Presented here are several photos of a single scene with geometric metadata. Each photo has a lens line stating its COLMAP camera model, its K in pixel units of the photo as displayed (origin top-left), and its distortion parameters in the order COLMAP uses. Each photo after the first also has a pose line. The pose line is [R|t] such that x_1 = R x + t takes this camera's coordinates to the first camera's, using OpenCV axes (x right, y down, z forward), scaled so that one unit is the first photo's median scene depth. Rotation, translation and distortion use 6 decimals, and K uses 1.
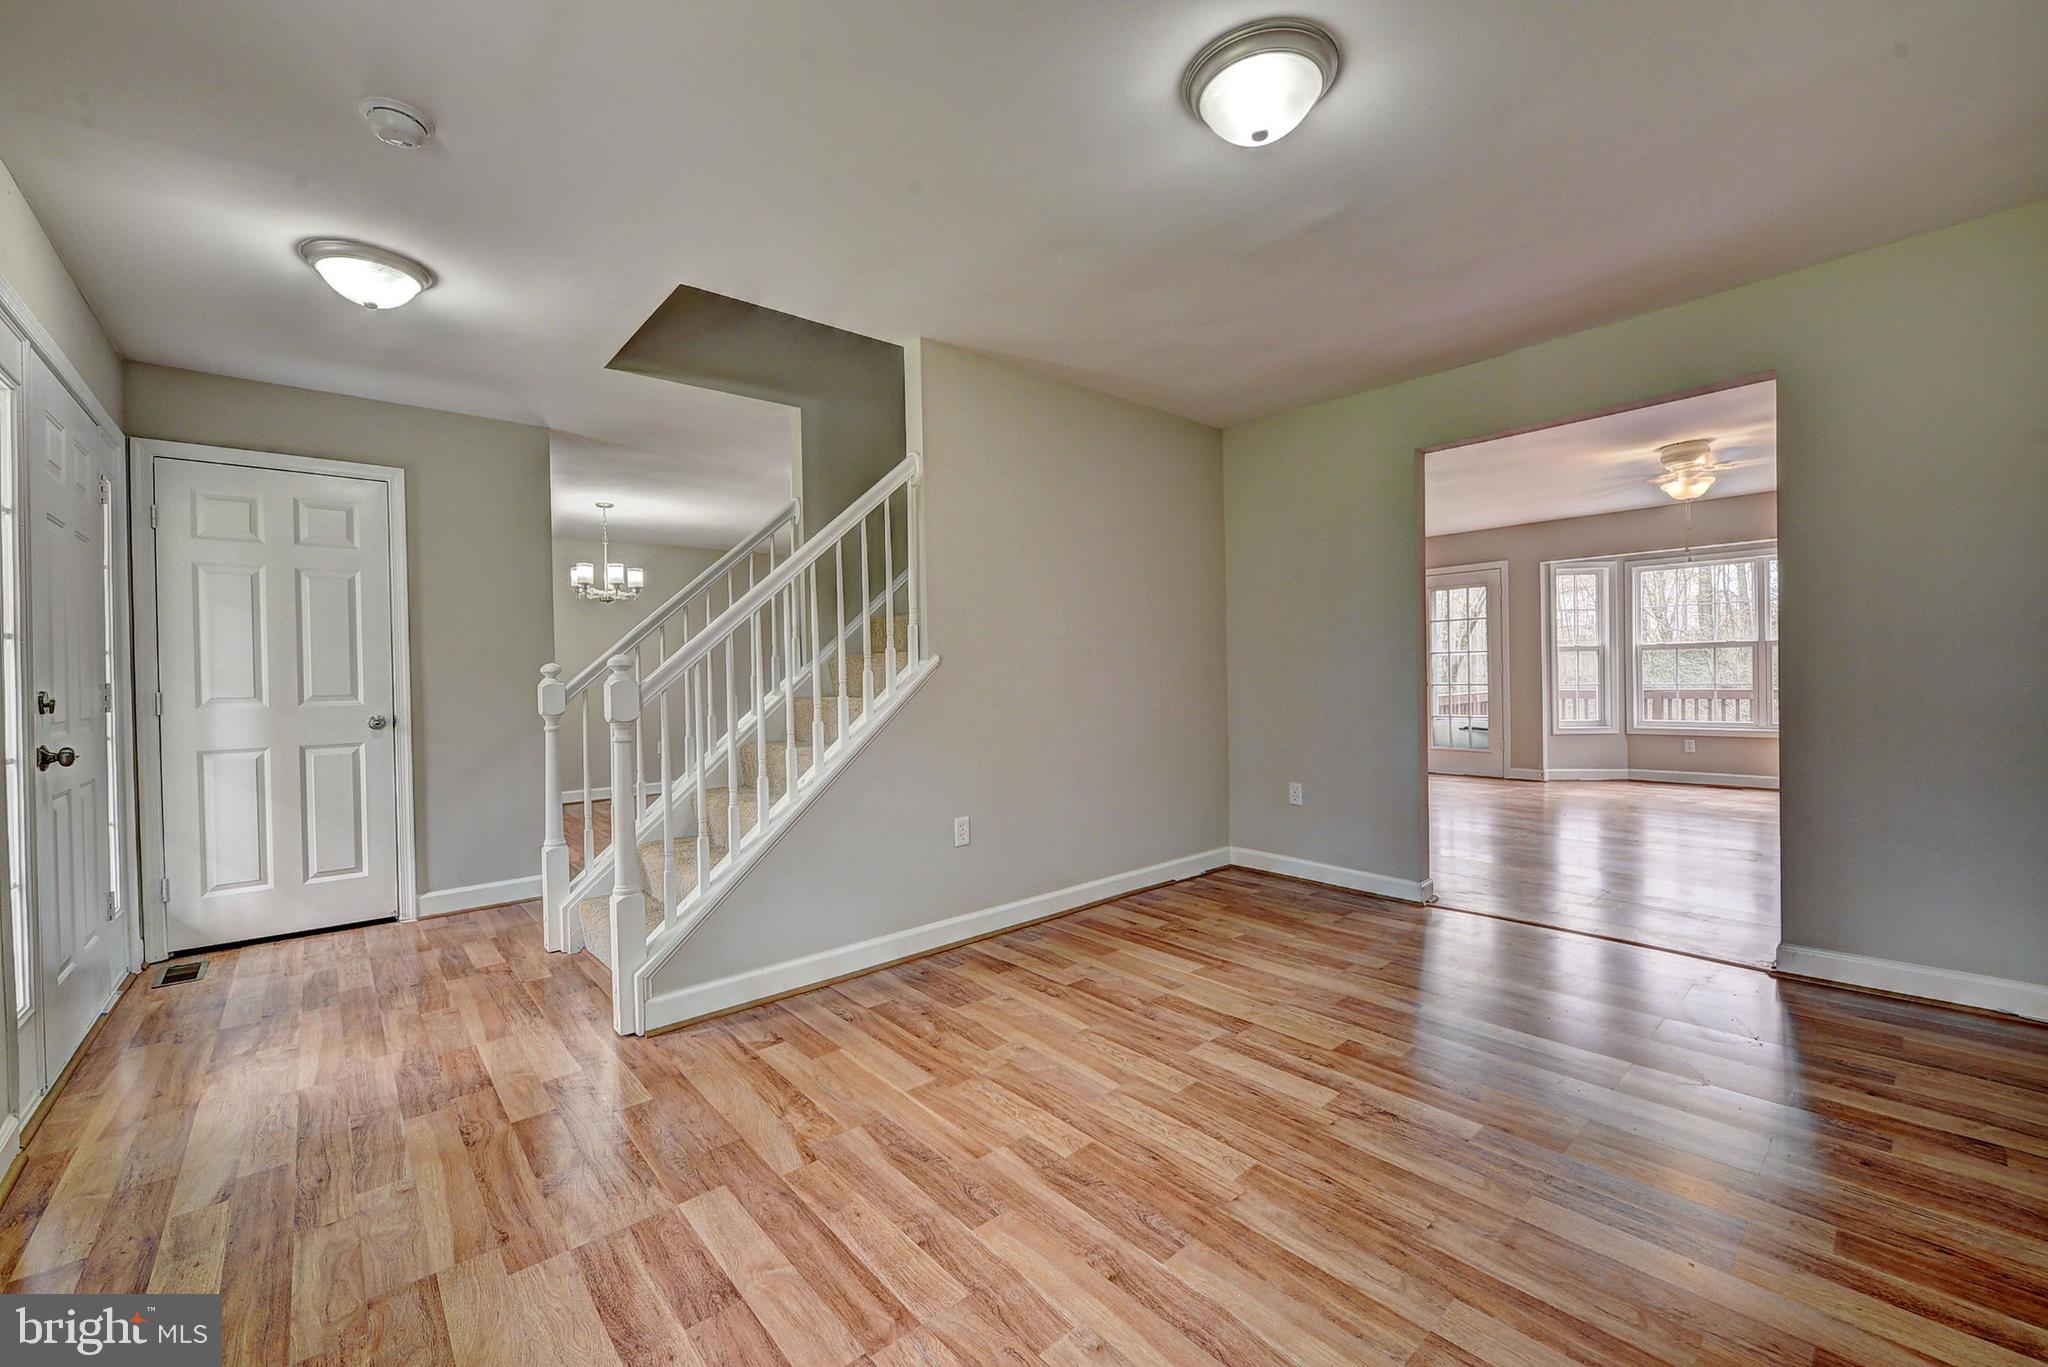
lens RADIAL K [[822.1, 0, 1017.6], [0, 822.1, 686.6], [0, 0, 1]] dist [-0.010530, -0.000443]
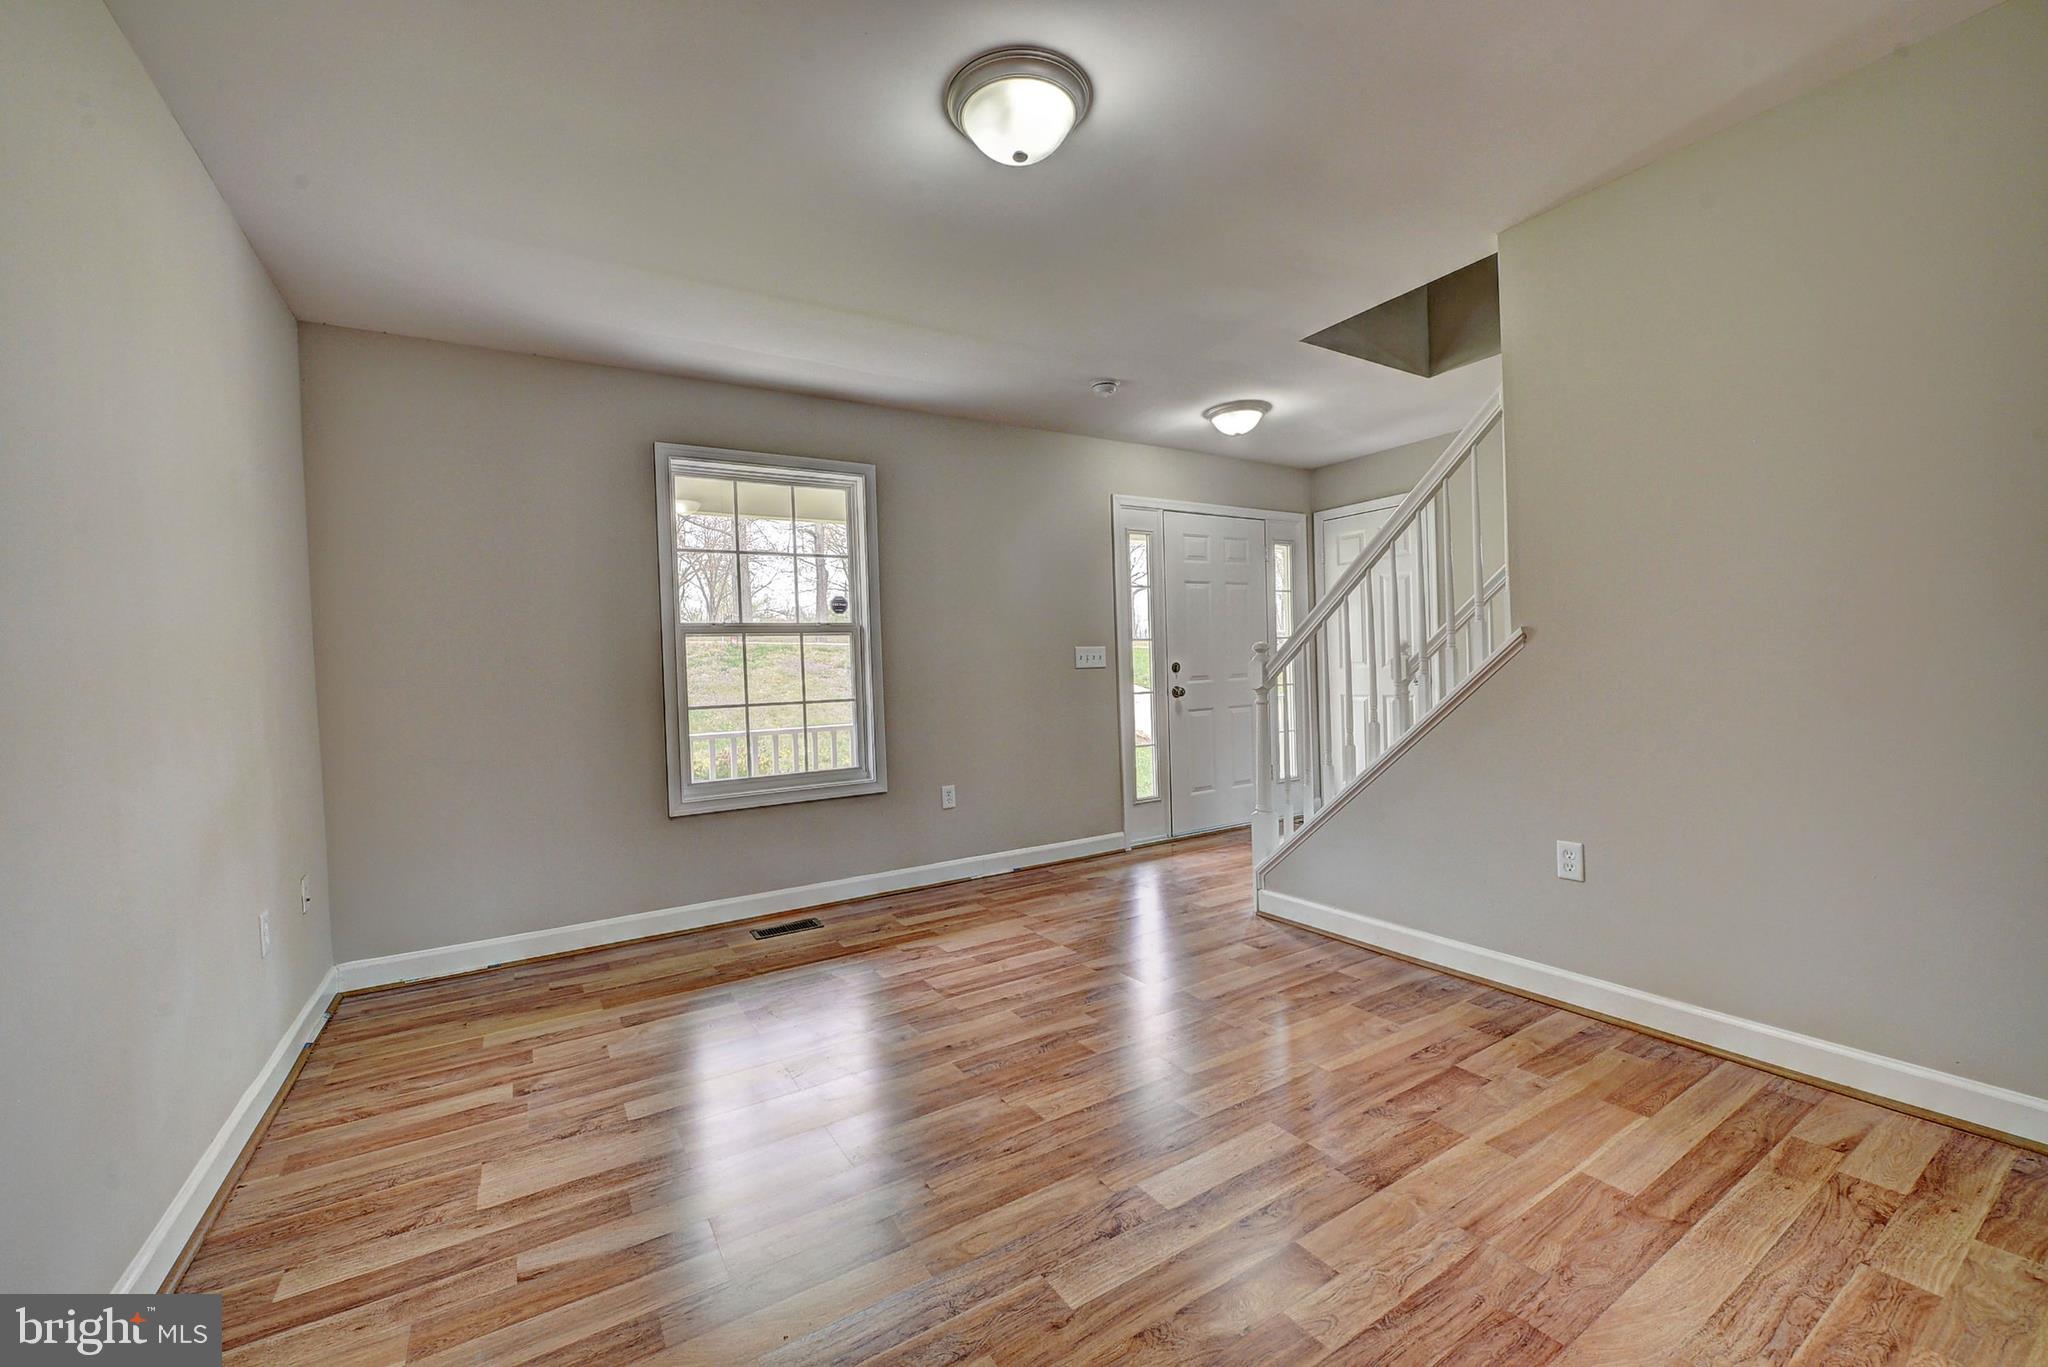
lens RADIAL K [[822.1, 0, 1002.3], [0, 822.1, 649.2], [0, 0, 1]] dist [-0.010530, -0.000443]
pose [[-0.185194, 0.000458, -0.982702, 1.408795], [0.015030, 0.999884, -0.002366, -0.033868], [0.982587, -0.015209, -0.185179, 1.196642]]
